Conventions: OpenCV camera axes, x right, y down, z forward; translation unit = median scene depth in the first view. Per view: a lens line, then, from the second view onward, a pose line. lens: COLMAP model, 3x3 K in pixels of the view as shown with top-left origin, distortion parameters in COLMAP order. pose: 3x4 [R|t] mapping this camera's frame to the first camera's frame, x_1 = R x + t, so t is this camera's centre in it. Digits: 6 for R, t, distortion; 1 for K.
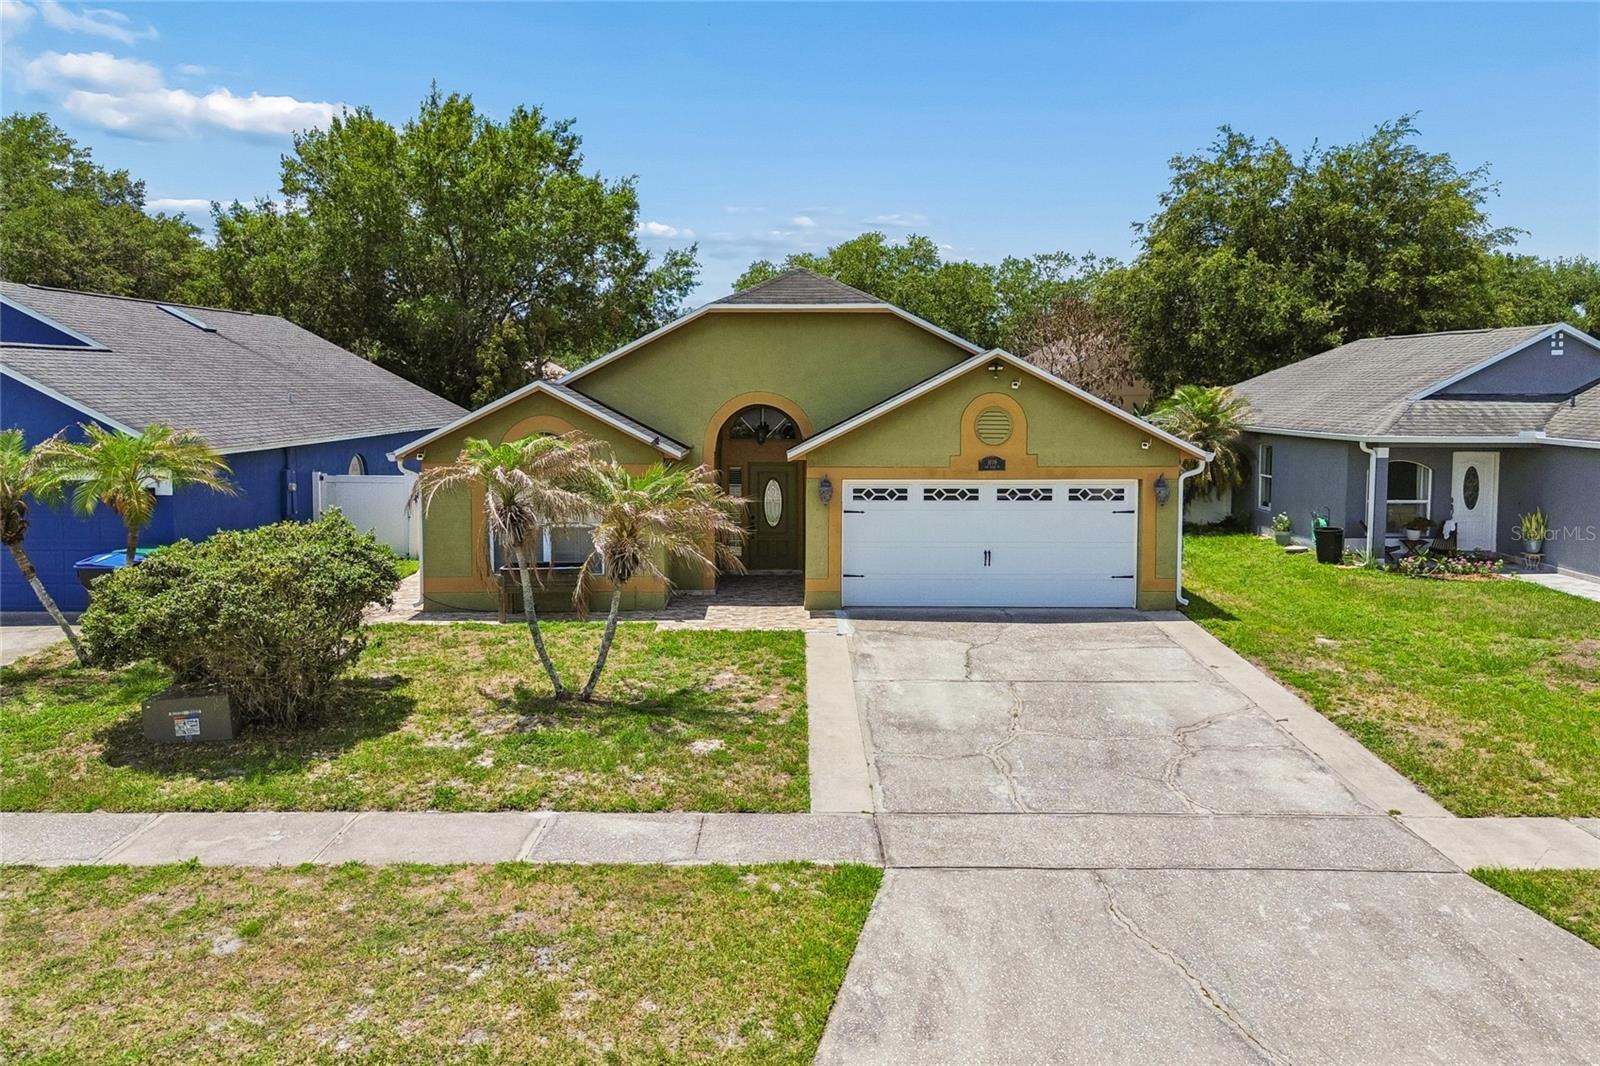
lens RADIAL K [[1150.1, 0, 792.3], [0, 1150.1, 513.0], [0, 0, 1]] dist [0.058248, -0.046340]
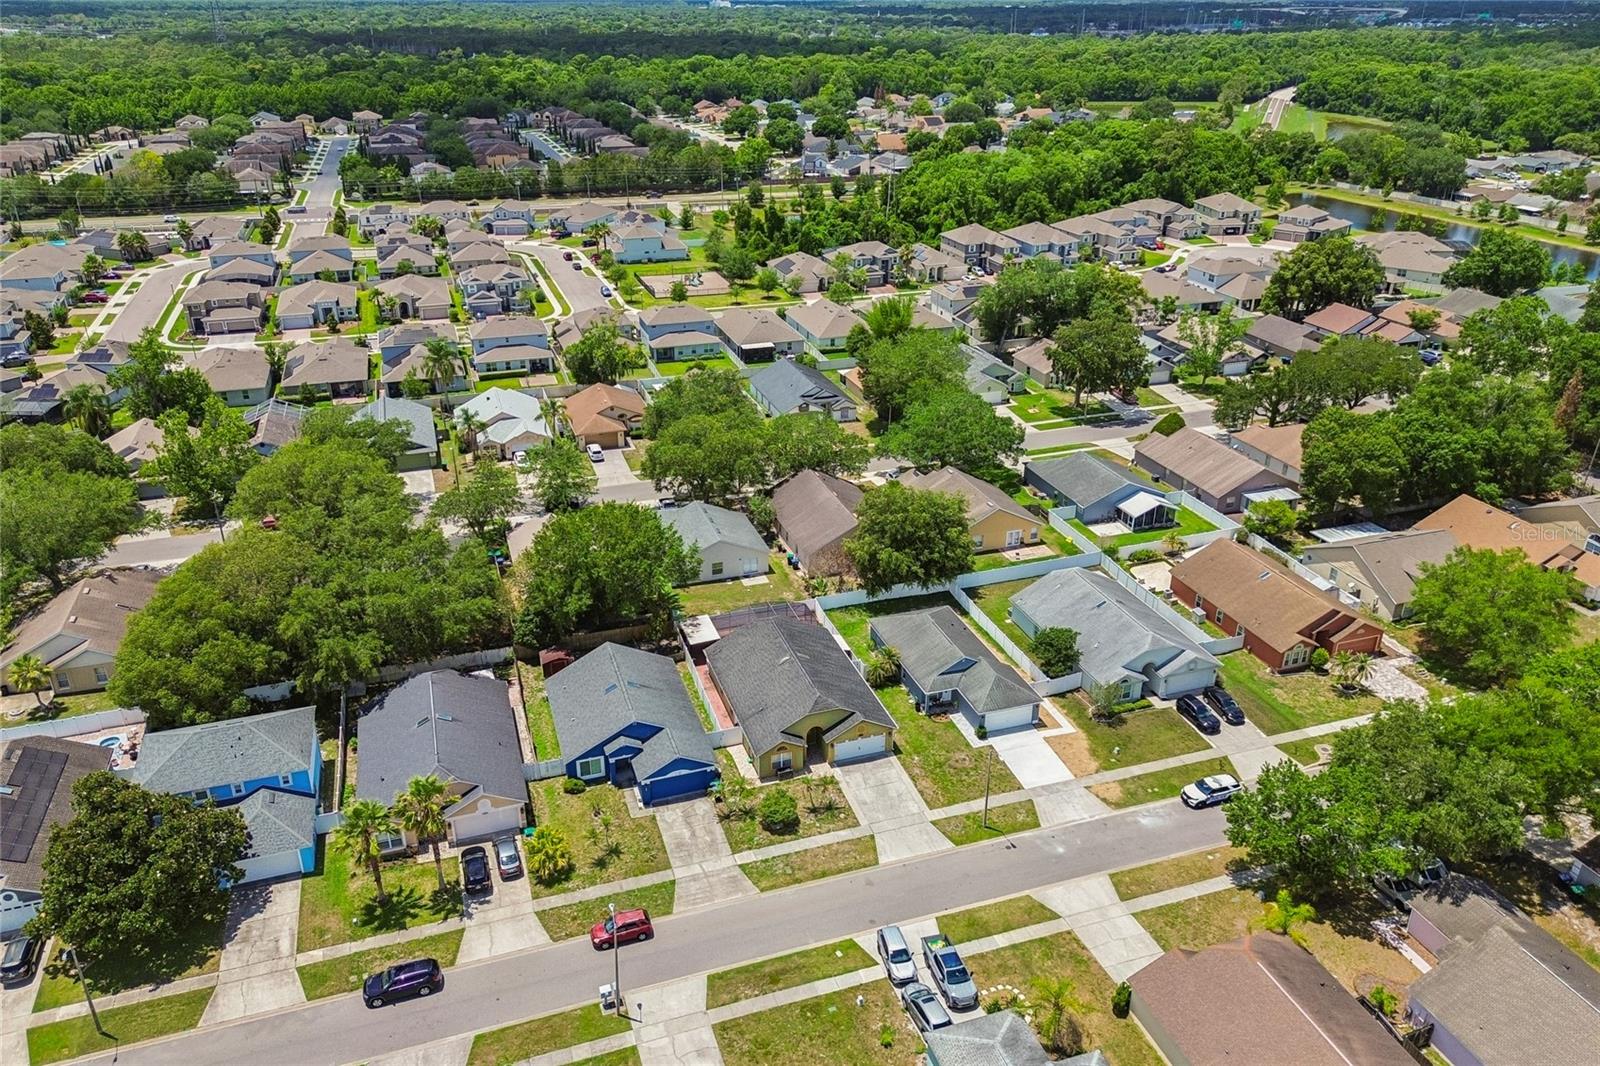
lens RADIAL K [[1150.1, 0, 792.3], [0, 1150.1, 513.0], [0, 0, 1]] dist [0.058248, -0.046340]
pose [[0.949724, -0.133952, 0.282988, -1.504399], [0.039989, 0.948350, 0.314695, -2.709481], [-0.310525, -0.287557, 0.906027, -3.451512]]
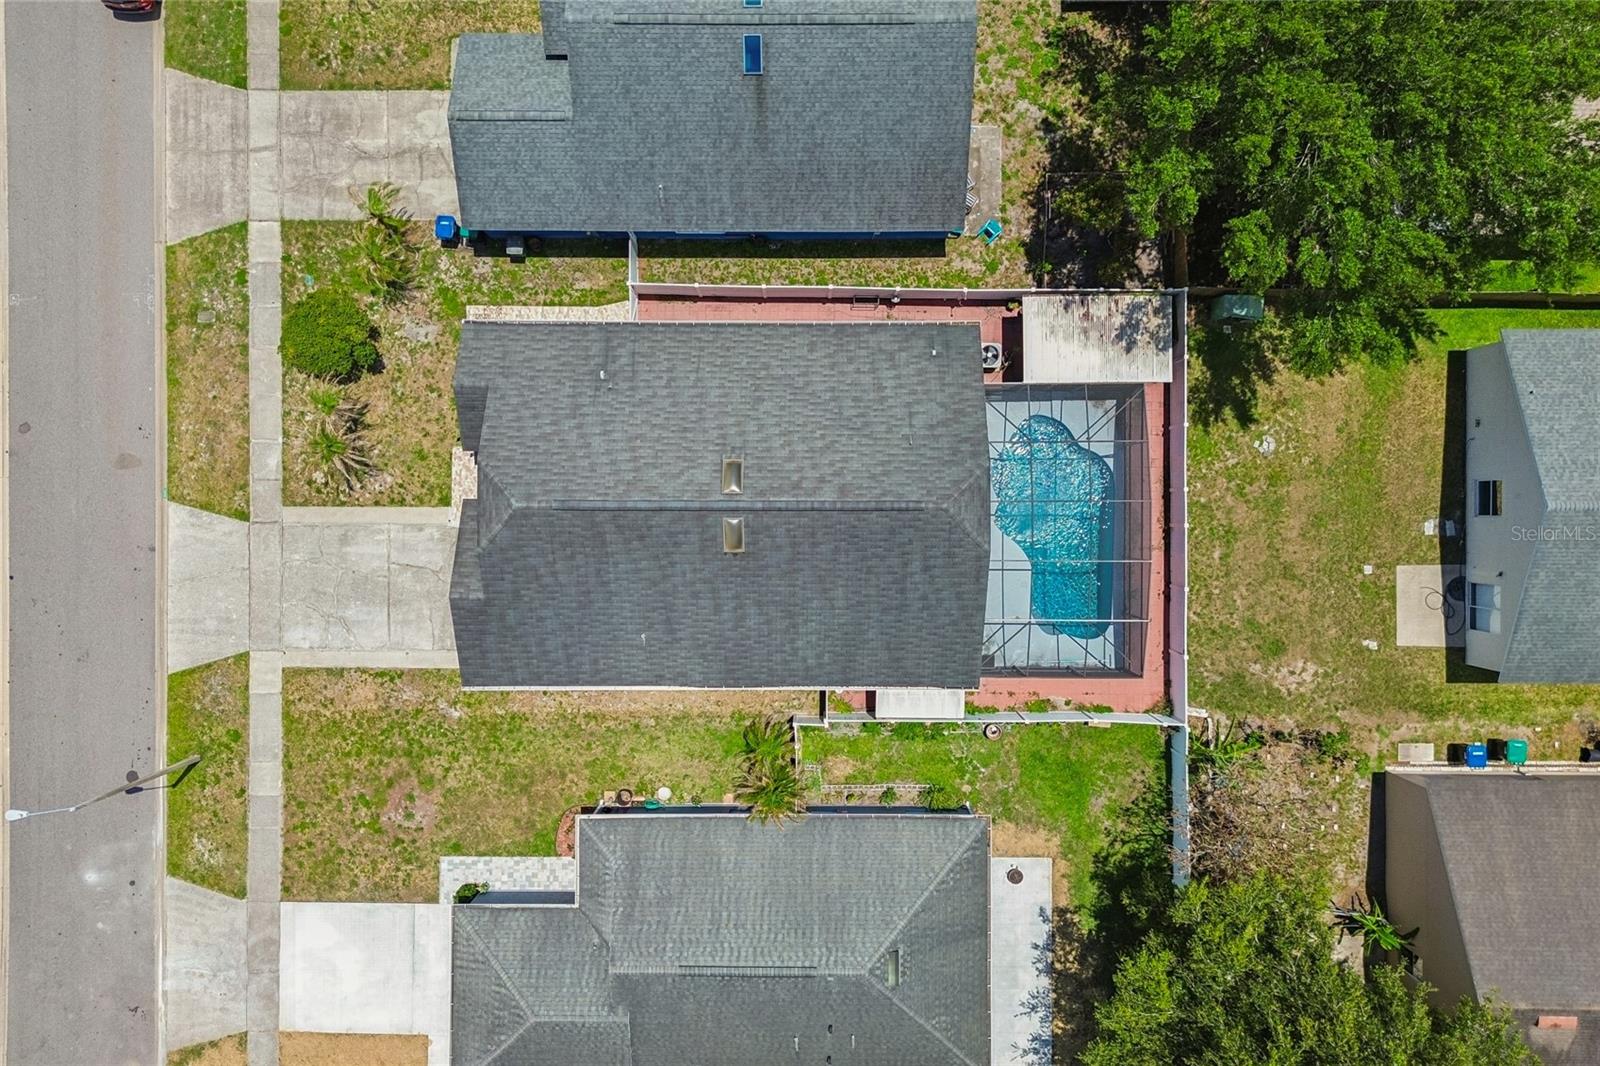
lens RADIAL K [[1150.1, 0, 792.3], [0, 1150.1, 513.0], [0, 0, 1]] dist [0.058248, -0.046340]
pose [[-0.001782, 0.999997, -0.001724, 0.023903], [-0.102653, 0.001532, 0.994716, -2.277140], [0.994716, 0.001950, 0.102650, 1.365321]]
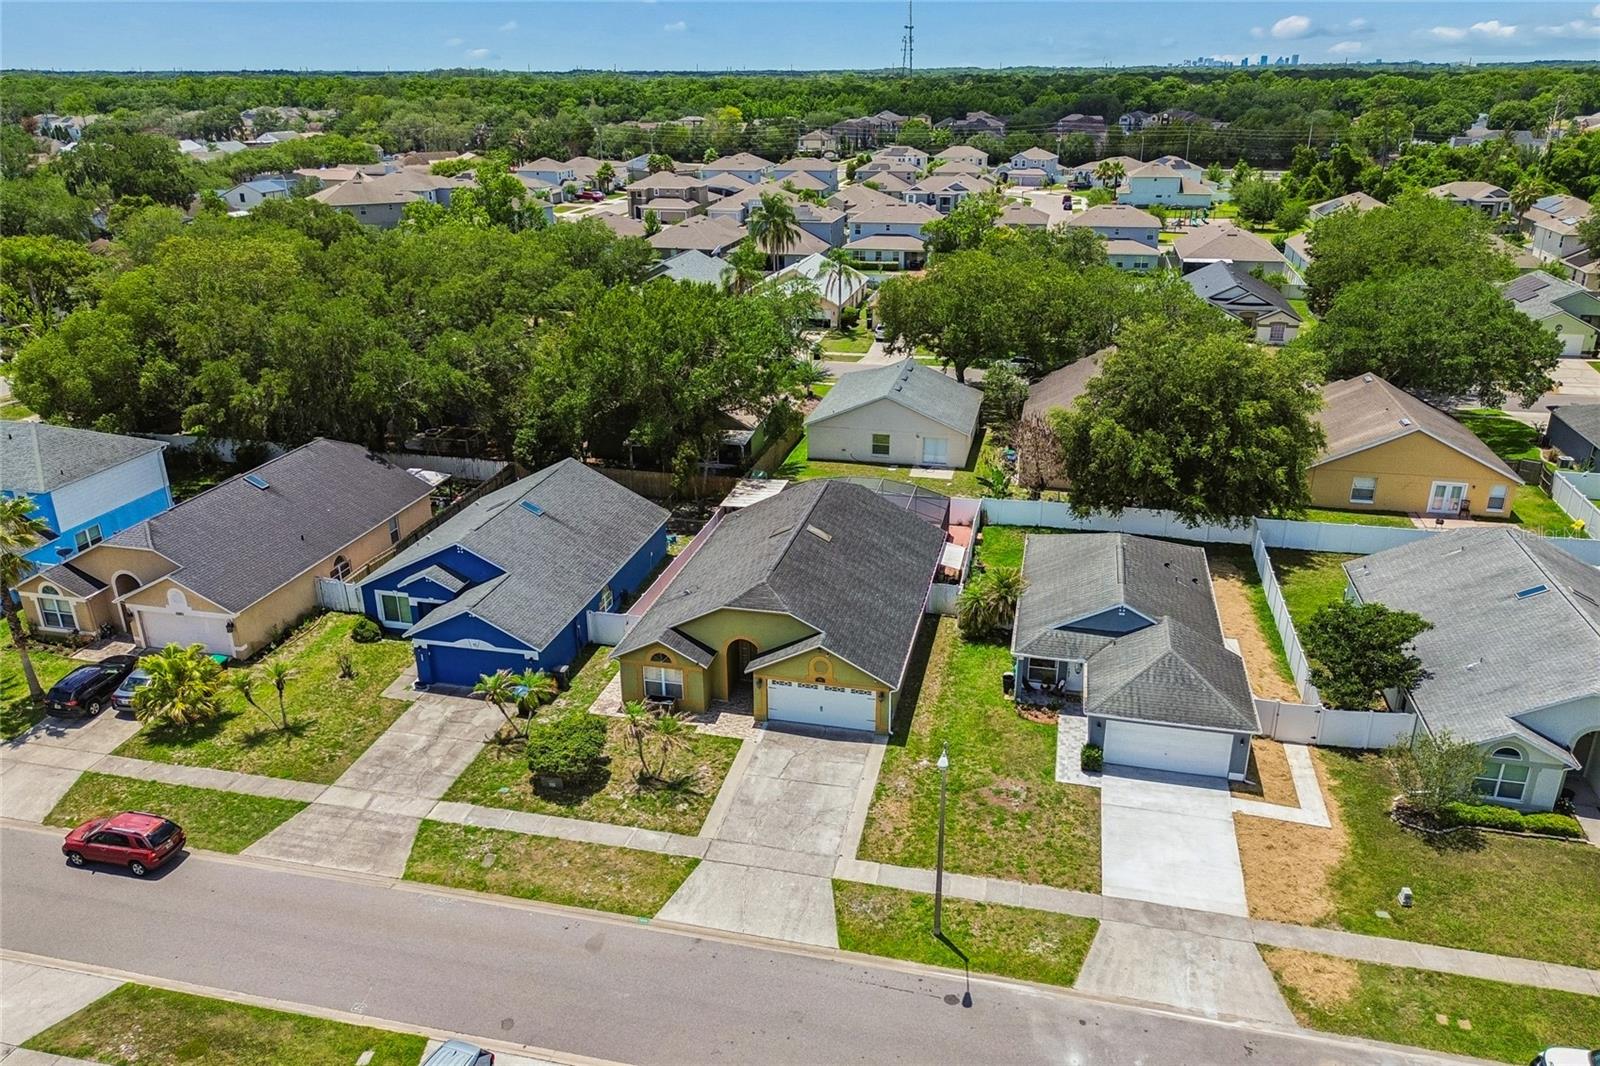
lens RADIAL K [[1143.4, 0, 795.7], [0, 1143.4, 535.5], [0, 0, 1]] dist [0.051758, -0.039813]
pose [[0.972237, 0.077499, -0.220793, 0.667520], [-0.014675, 0.961899, 0.273011, -1.072394], [0.233538, -0.262191, 0.936331, -1.384438]]
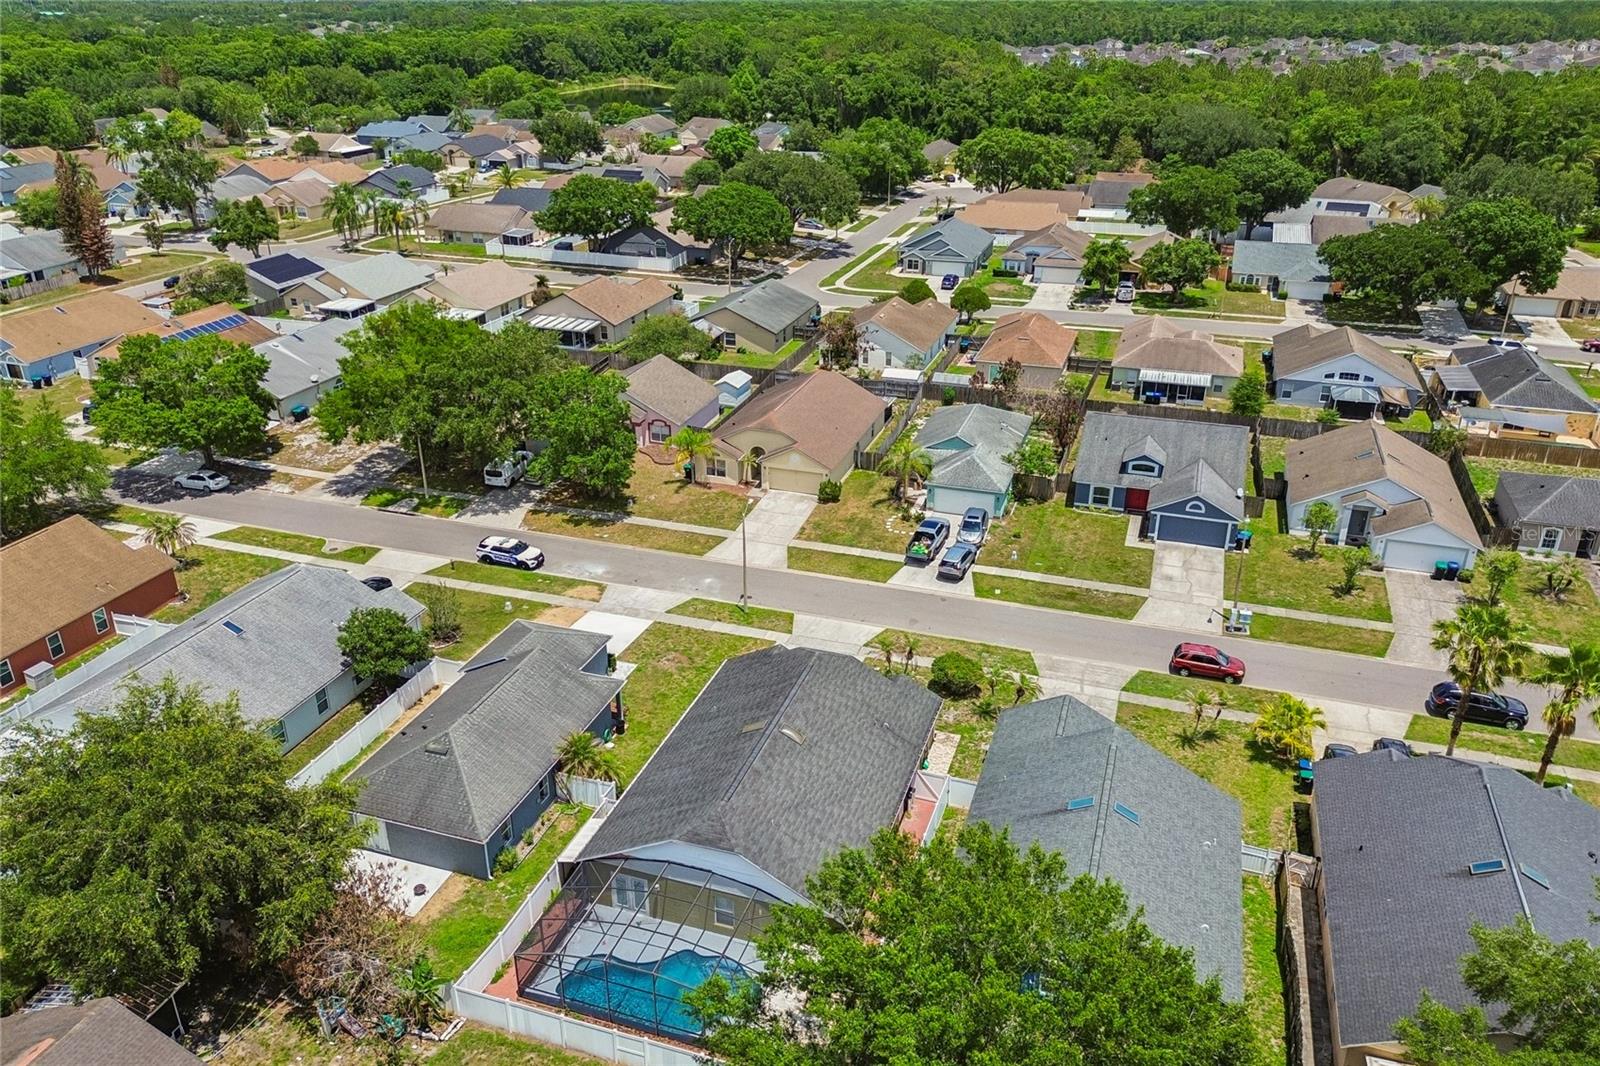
lens RADIAL K [[1153.6, 0, 800.0], [0, 1153.6, 533.0], [0, 0, 1]] dist [0.057639, -0.048928]
pose [[-0.947115, -0.137848, 0.289777, -0.856788], [0.032840, 0.856652, 0.514848, -2.239203], [-0.319209, 0.497137, -0.806821, 3.613348]]
